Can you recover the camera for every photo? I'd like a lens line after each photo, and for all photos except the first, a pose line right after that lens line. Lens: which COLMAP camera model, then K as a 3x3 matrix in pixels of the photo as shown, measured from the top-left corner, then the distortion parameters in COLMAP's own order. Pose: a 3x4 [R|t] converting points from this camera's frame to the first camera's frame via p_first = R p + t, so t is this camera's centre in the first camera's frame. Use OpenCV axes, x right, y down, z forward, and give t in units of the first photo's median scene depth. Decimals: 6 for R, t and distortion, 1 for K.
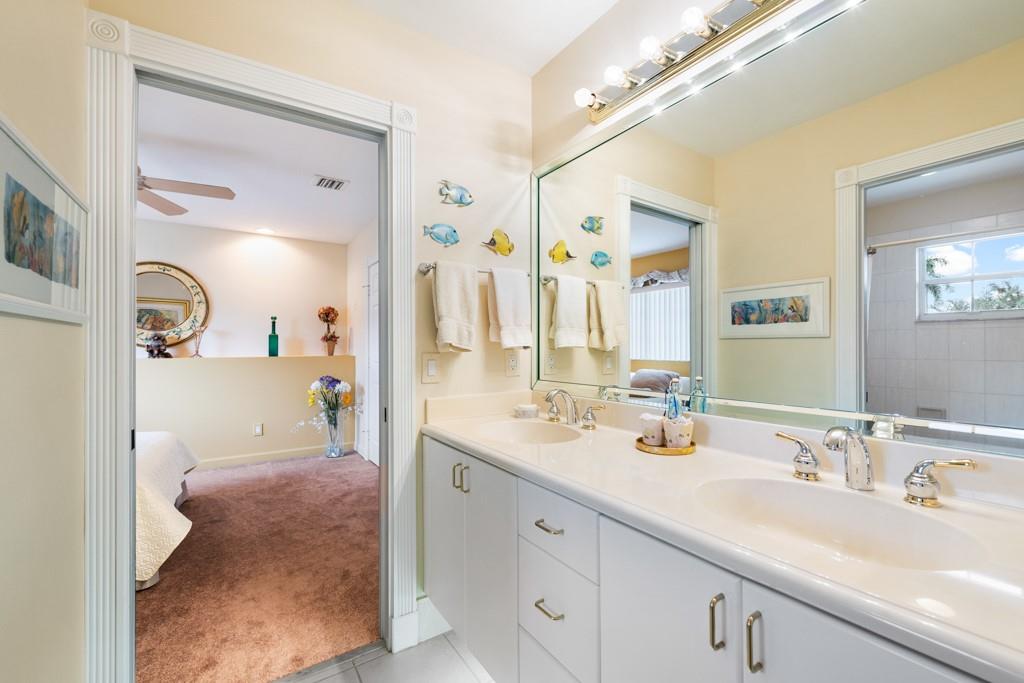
lens RADIAL K [[423.2, 0, 514.8], [0, 423.2, 344.6], [0, 0, 1]] dist [0.002892, -0.003806]
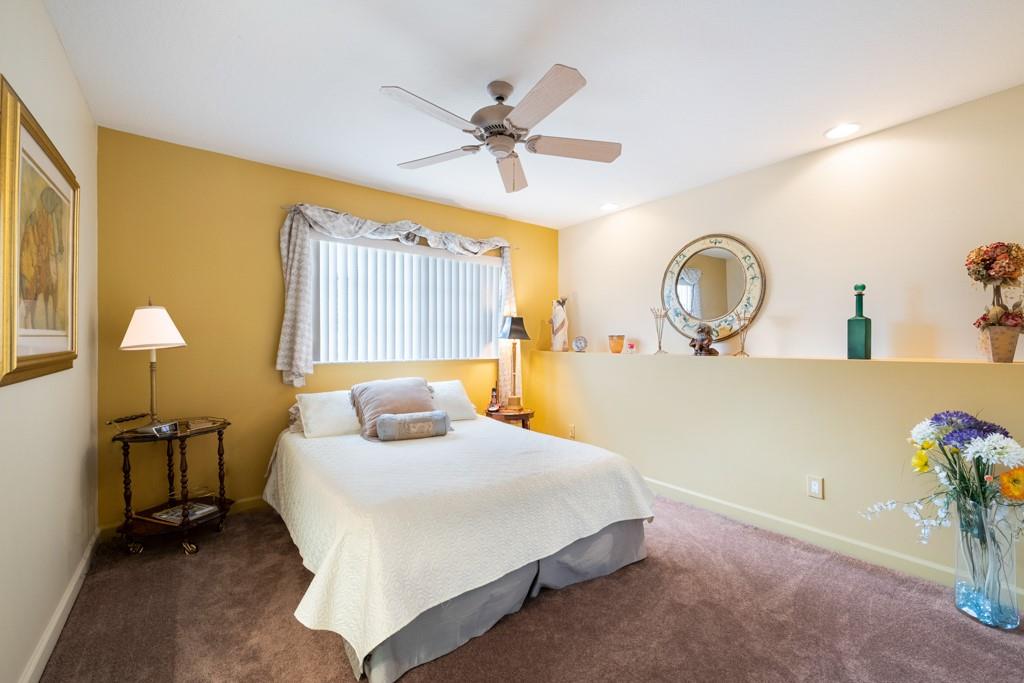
lens RADIAL K [[423.2, 0, 521.1], [0, 423.2, 348.4], [0, 0, 1]] dist [0.002892, -0.003806]
pose [[0.089717, 0.014539, -0.995861, -0.077349], [0.003950, 0.999880, 0.014953, 0.005019], [0.995959, -0.005276, 0.089649, 0.552463]]
